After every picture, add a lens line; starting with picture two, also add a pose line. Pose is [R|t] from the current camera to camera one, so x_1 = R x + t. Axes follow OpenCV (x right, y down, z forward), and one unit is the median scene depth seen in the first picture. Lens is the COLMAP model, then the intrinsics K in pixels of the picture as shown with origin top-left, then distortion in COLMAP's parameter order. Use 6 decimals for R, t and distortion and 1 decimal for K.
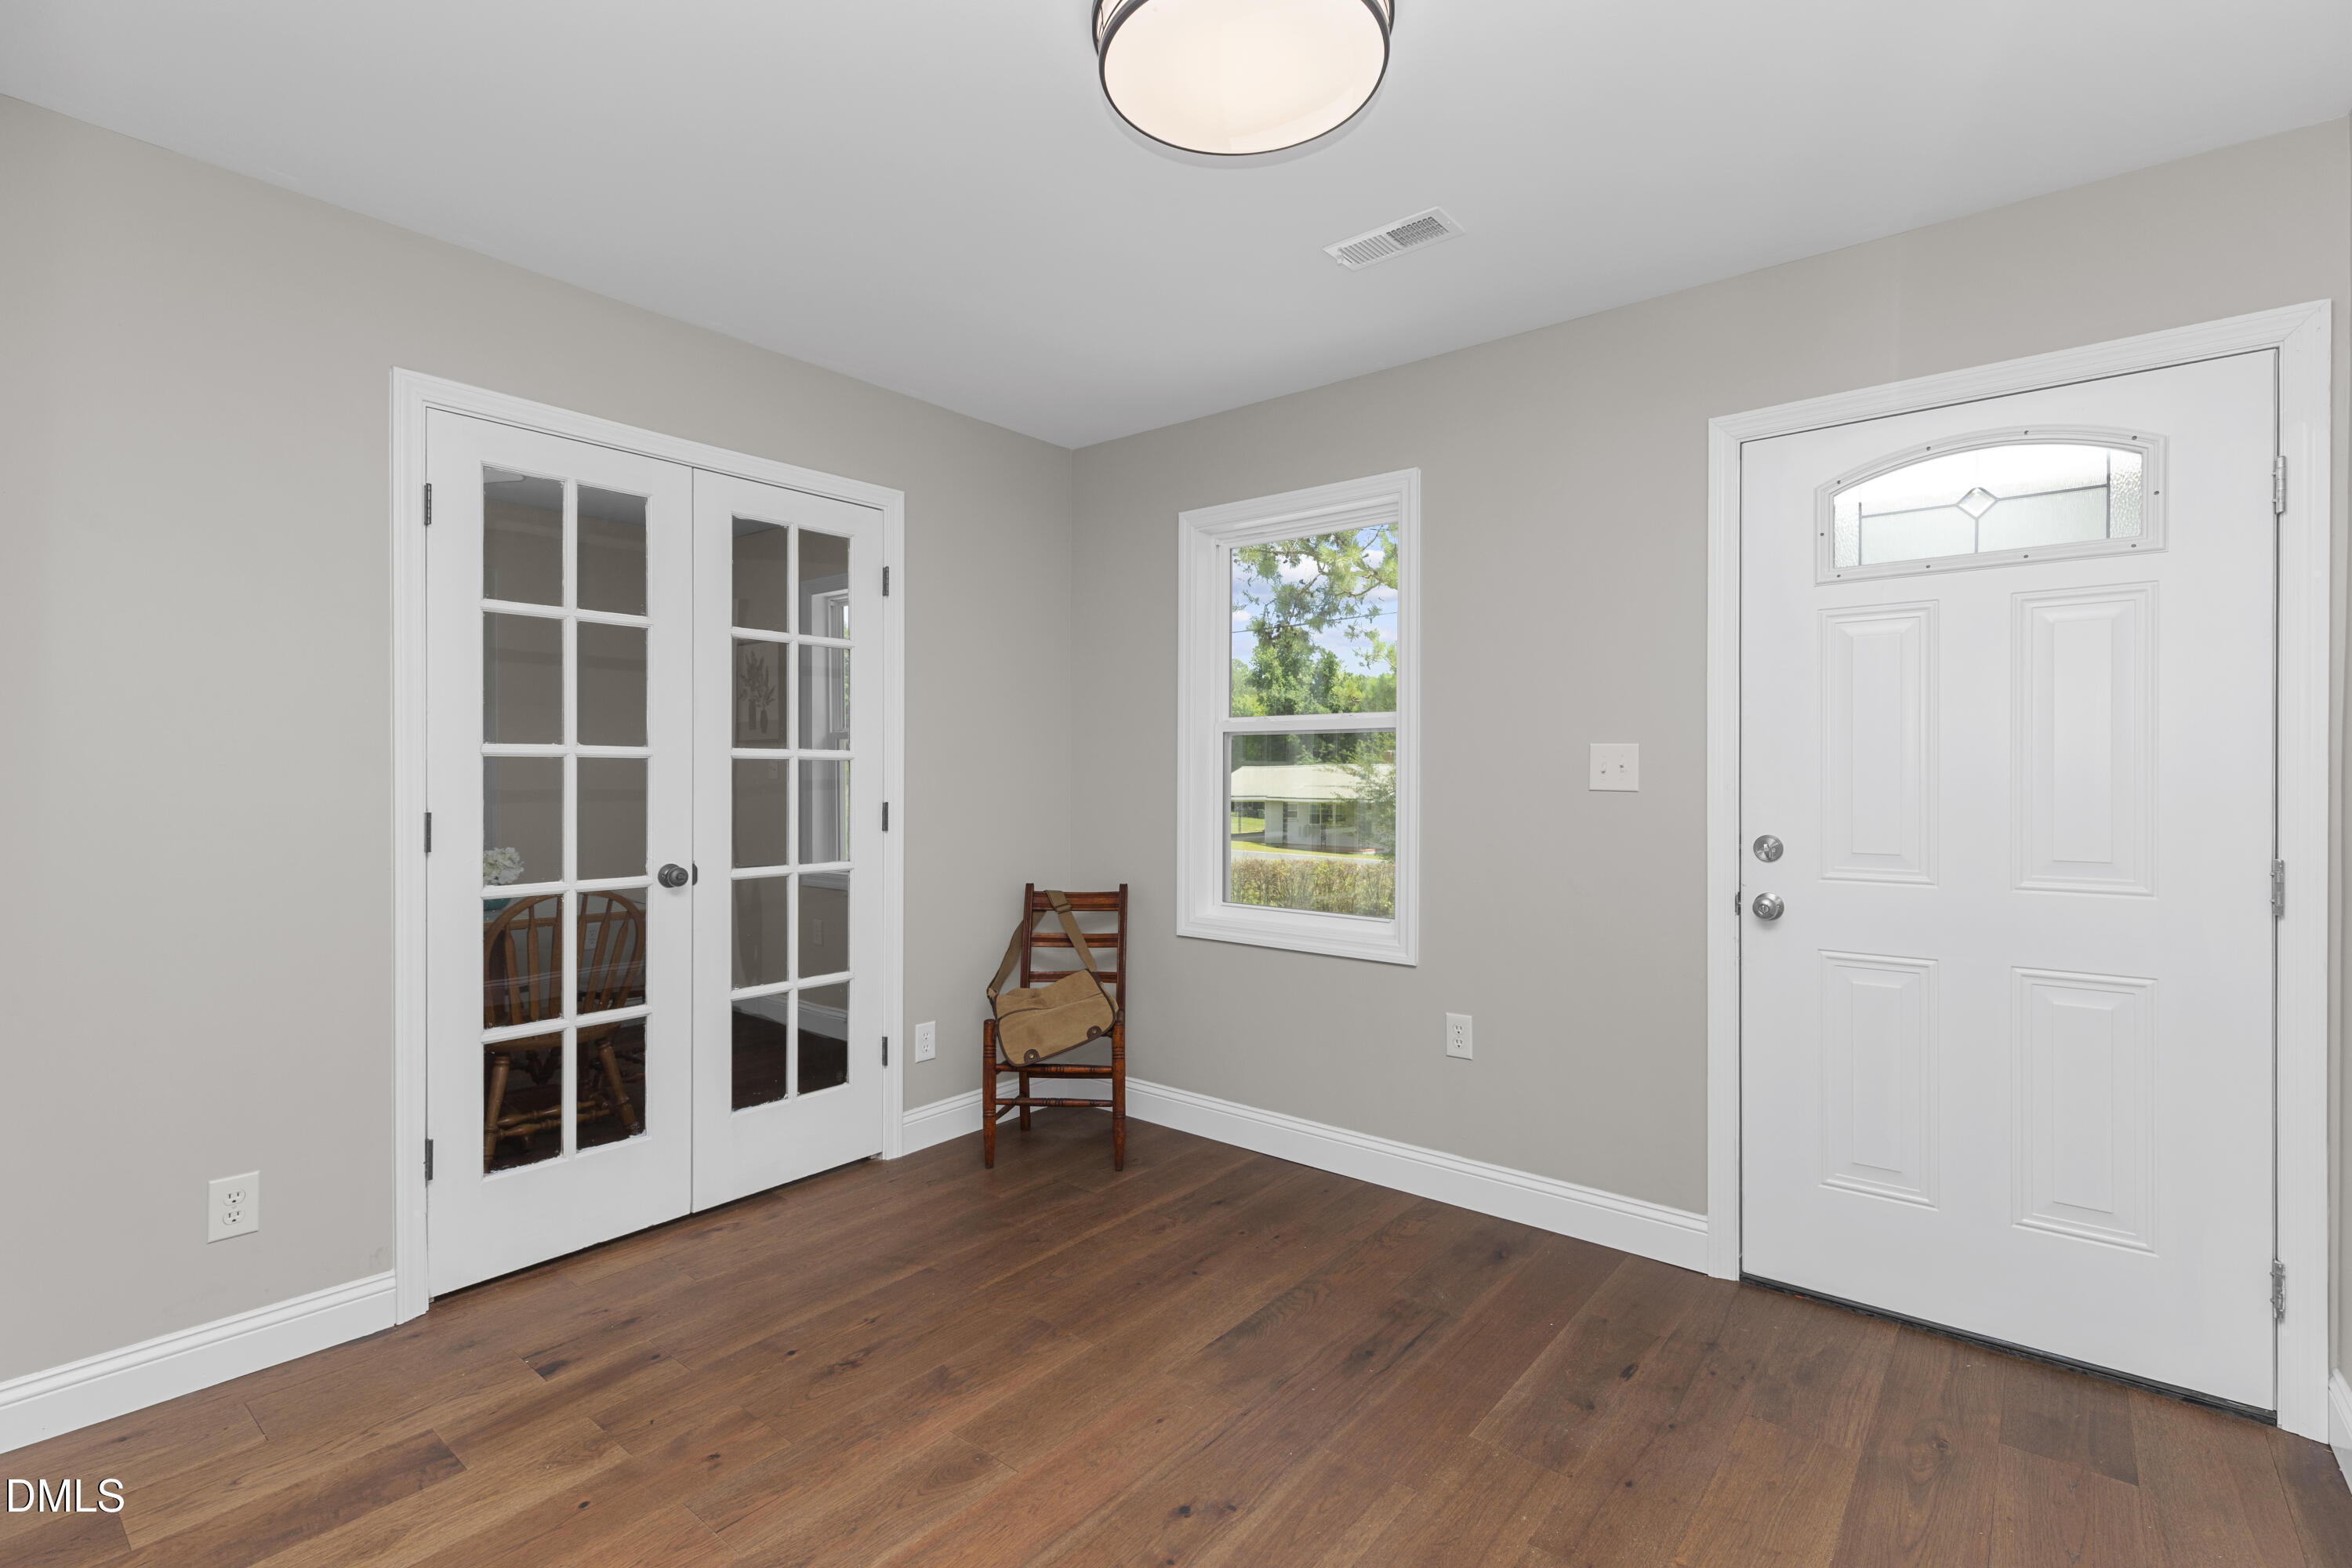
lens RADIAL K [[1076.9, 0, 1177.0], [0, 1076.9, 787.2], [0, 0, 1]] dist [-0.001546, 0.000041]
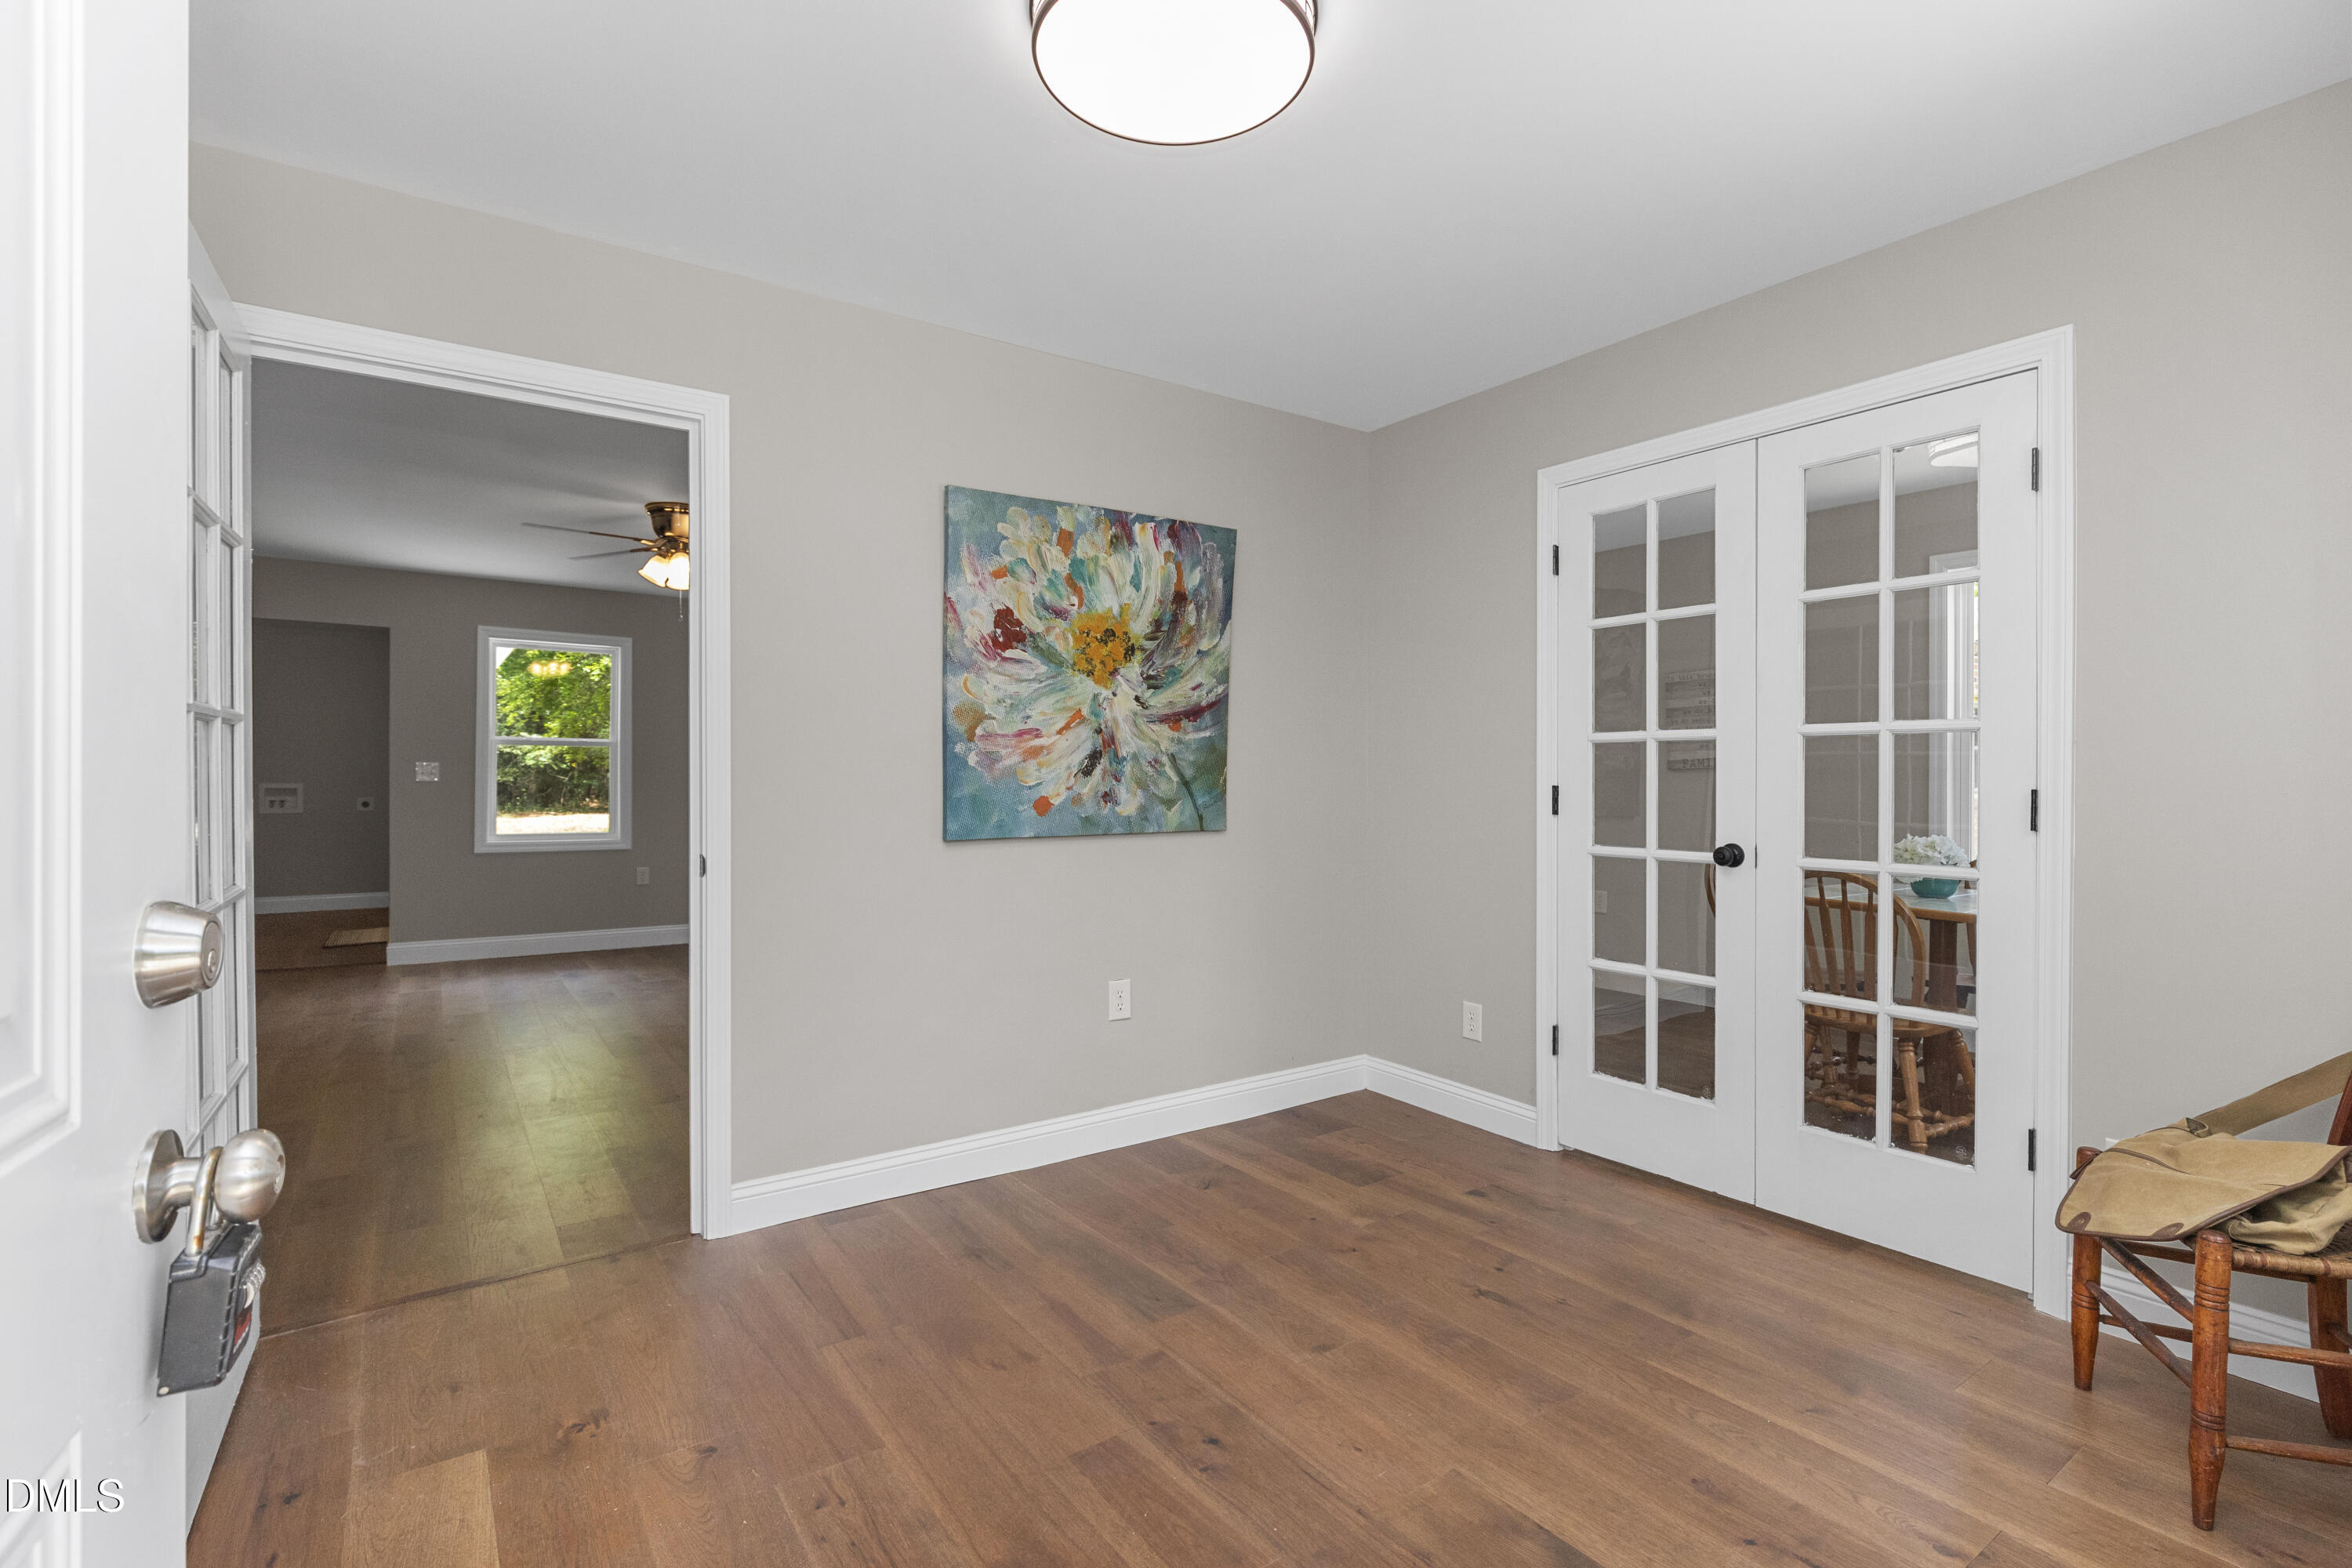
lens RADIAL K [[1118.6, 0, 1168.6], [0, 1118.6, 772.6], [0, 0, 1]] dist [-0.002618, -0.000918]
pose [[-0.296162, 0.004114, -0.955129, 0.724508], [-0.001942, 0.999986, 0.004909, 0.000994], [0.955136, 0.003309, -0.296150, 0.857652]]
